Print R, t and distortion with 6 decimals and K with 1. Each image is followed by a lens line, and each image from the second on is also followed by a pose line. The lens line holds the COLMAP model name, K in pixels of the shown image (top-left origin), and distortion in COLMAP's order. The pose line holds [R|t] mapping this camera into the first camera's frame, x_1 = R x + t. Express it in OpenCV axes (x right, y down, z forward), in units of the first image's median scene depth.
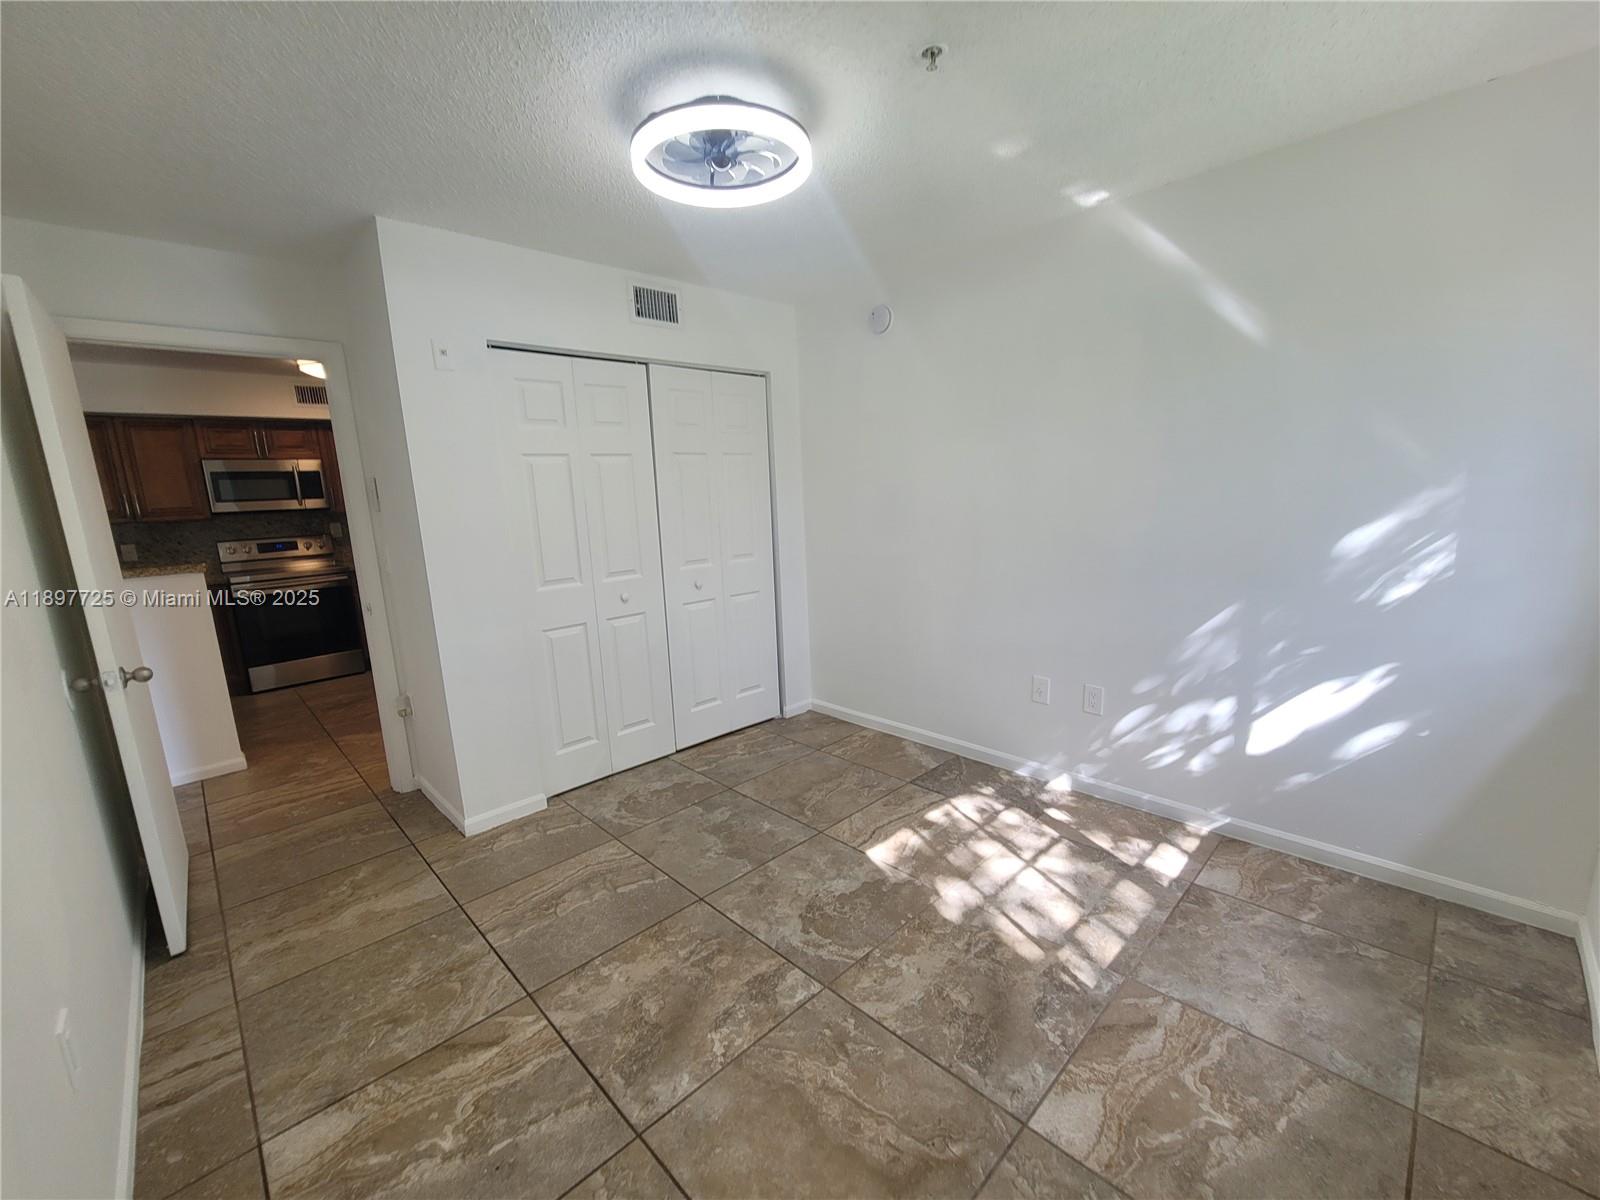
lens RADIAL K [[655.8, 0, 804.0], [0, 655.8, 605.4], [0, 0, 1]] dist [-0.006138, 0.002345]
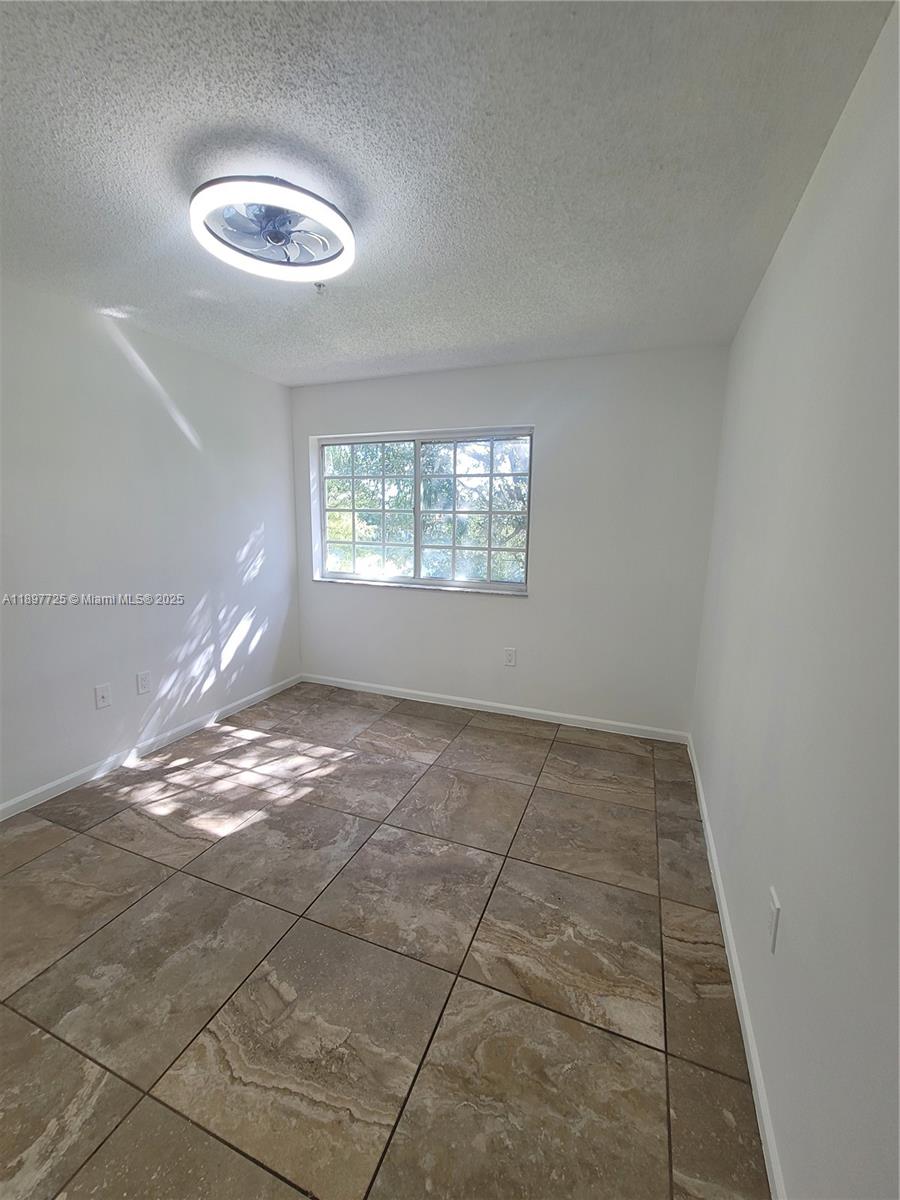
lens RADIAL K [[491.9, 0, 444.1], [0, 491.9, 601.6], [0, 0, 1]] dist [-0.006138, 0.002345]
pose [[-0.401832, -0.117234, 0.908178, -0.998321], [0.163504, 0.966648, 0.197125, -0.164716], [-0.900998, 0.227702, -0.369262, 1.085131]]
